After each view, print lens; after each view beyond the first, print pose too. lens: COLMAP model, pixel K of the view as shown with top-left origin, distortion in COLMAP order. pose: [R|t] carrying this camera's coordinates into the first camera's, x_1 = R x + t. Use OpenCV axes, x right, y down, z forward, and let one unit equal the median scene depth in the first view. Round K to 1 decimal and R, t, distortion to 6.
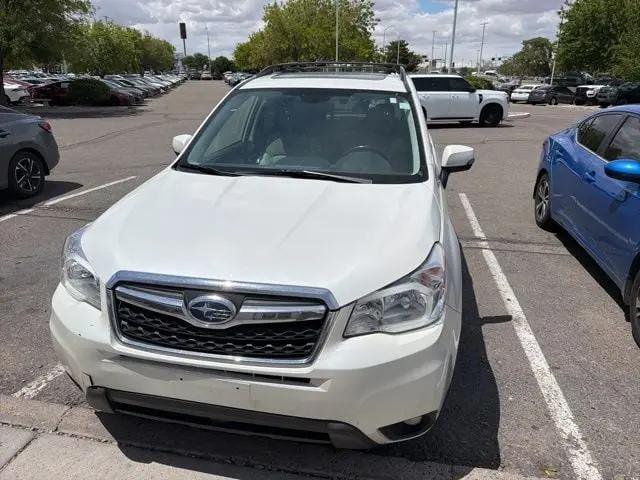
lens RADIAL K [[451.6, 0, 325.0], [0, 451.6, 242.6], [0, 0, 1]] dist [0.020081, -0.027110]
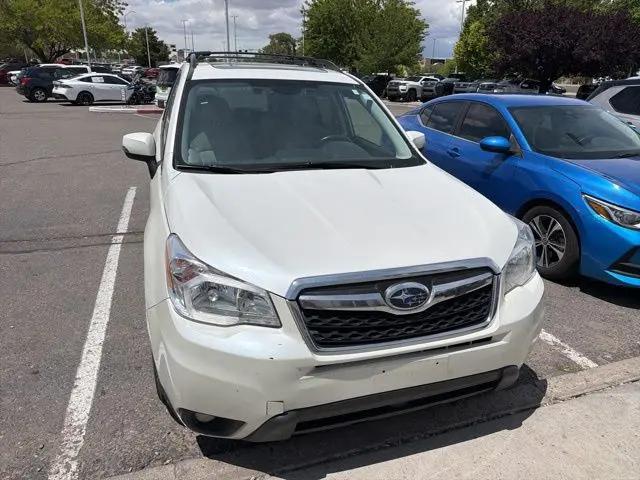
lens RADIAL K [[451.6, 0, 324.5], [0, 451.6, 239.1], [0, 0, 1]] dist [0.020081, -0.027110]
pose [[0.871798, -0.155530, 0.464519, -0.469497], [0.150239, 0.987452, 0.048653, -0.031478], [-0.466257, 0.027373, 0.884226, 0.092791]]
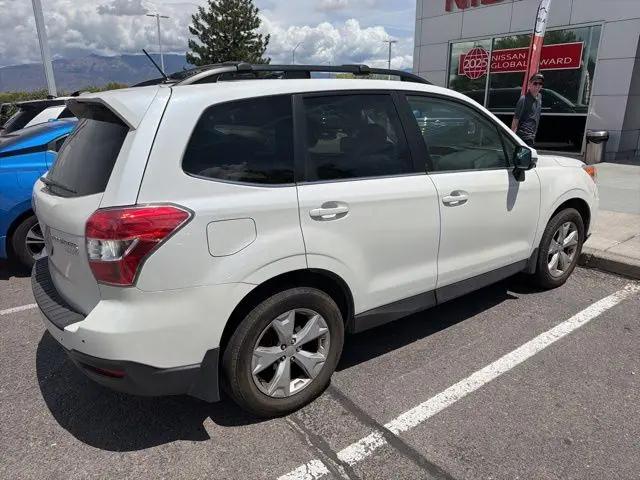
lens RADIAL K [[451.6, 0, 317.8], [0, 451.6, 241.7], [0, 0, 1]] dist [0.020081, -0.027110]
pose [[-0.723318, -0.200528, 0.660757, -0.728467], [0.237329, 0.826414, 0.510602, -0.726766], [-0.648449, 0.526144, -0.550169, 2.088185]]
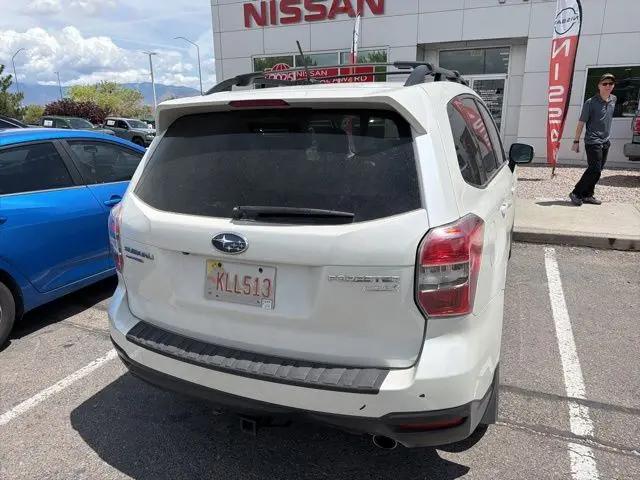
lens RADIAL K [[451.6, 0, 323.2], [0, 451.6, 241.4], [0, 0, 1]] dist [0.020081, -0.027110]
pose [[-0.974916, -0.047061, 0.217541, -0.084178], [0.088156, 0.815812, 0.571558, -0.807628], [-0.204371, 0.576399, -0.791200, 2.353654]]
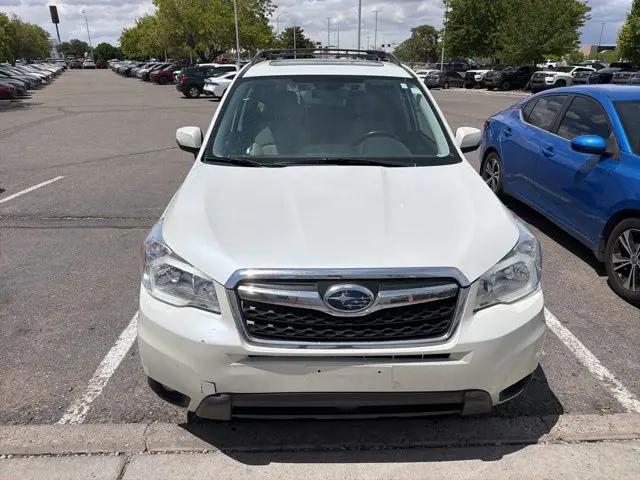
lens RADIAL K [[451.6, 0, 323.8], [0, 451.6, 240.6], [0, 0, 1]] dist [0.020081, -0.027110]
pose [[0.976615, -0.085076, 0.197447, -0.263620], [0.080876, 0.996295, 0.029255, -0.006949], [-0.199204, -0.012602, 0.979877, 0.017314]]
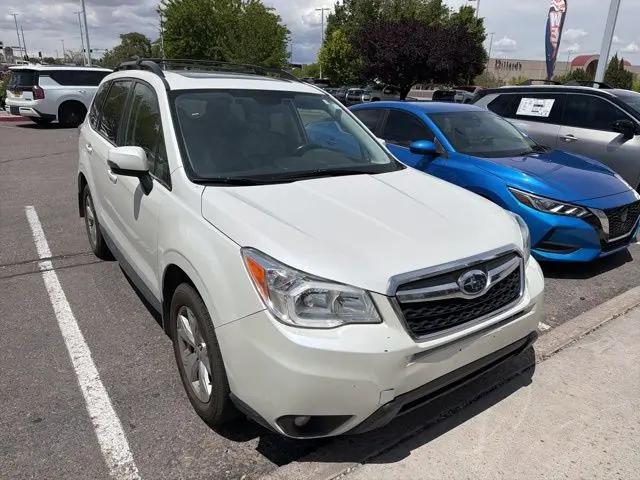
lens RADIAL K [[451.6, 0, 324.3], [0, 451.6, 242.3], [0, 0, 1]] dist [0.020081, -0.027110]
pose [[0.694736, -0.223802, 0.683560, -0.706991], [0.215915, 0.971421, 0.098604, -0.083844], [-0.686092, 0.079087, 0.723203, 0.212406]]
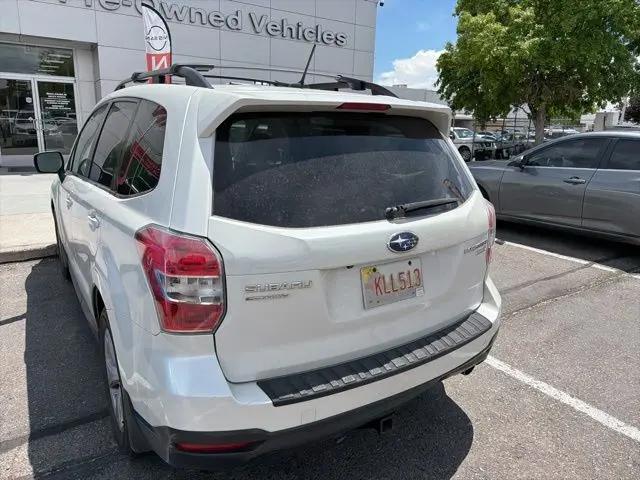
lens RADIAL K [[451.6, 0, 316.9], [0, 451.6, 236.4], [0, 0, 1]] dist [0.020081, -0.027110]
pose [[-0.722934, 0.143964, -0.675752, 0.607578], [-0.260196, 0.849316, 0.459304, -0.737714], [0.640050, 0.507874, -0.576541, 2.194263]]
